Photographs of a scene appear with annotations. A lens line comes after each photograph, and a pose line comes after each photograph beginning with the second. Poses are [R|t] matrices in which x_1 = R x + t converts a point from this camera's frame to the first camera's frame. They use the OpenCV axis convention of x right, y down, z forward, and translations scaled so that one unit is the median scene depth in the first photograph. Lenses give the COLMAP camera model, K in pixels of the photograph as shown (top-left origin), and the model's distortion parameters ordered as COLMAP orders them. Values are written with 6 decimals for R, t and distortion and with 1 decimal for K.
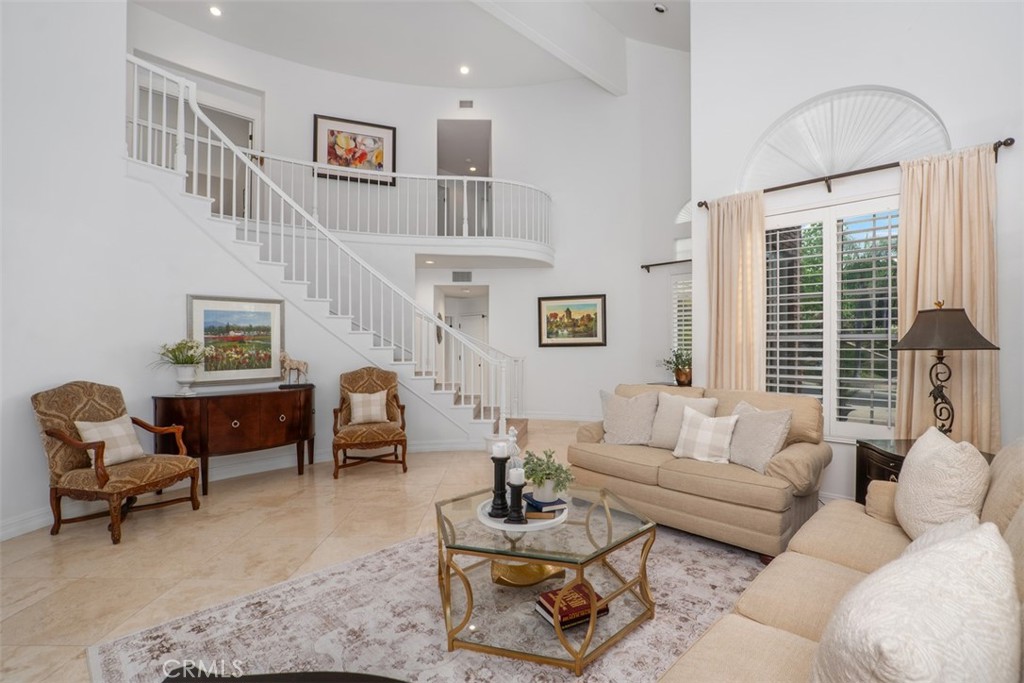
lens RADIAL K [[474.6, 0, 511.2], [0, 474.6, 343.7], [0, 0, 1]] dist [-0.029480, 0.005089]
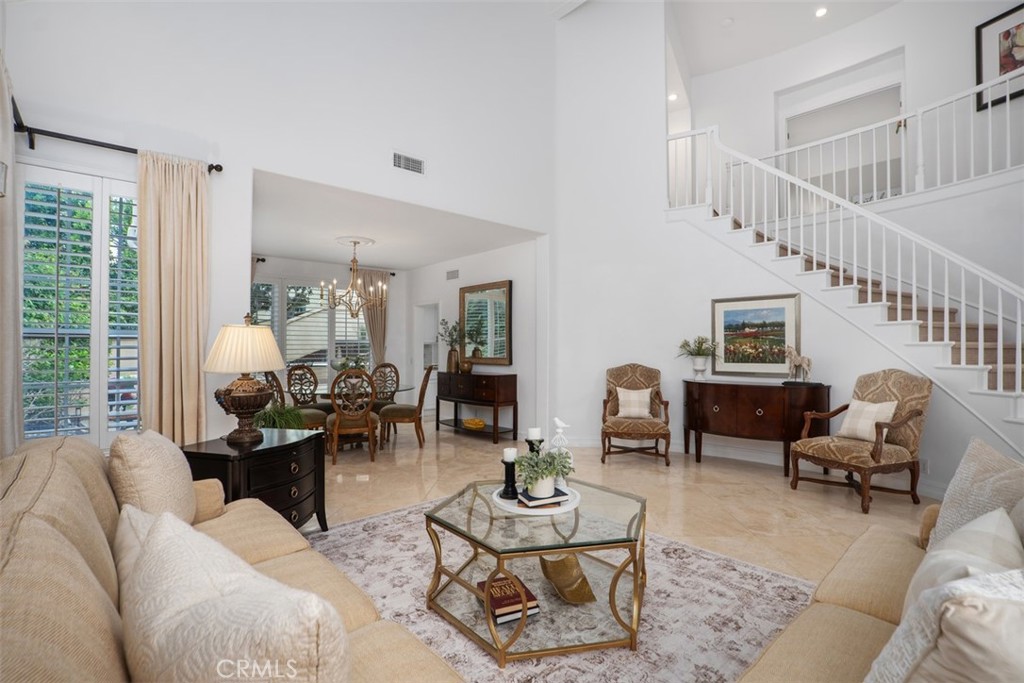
lens RADIAL K [[474.6, 0, 515.4], [0, 474.6, 341.7], [0, 0, 1]] dist [-0.029480, 0.005089]
pose [[-0.048365, -0.005121, -0.998817, 0.733203], [0.000911, 0.999986, -0.005171, 0.014694], [0.998829, -0.001160, -0.048360, 0.697450]]
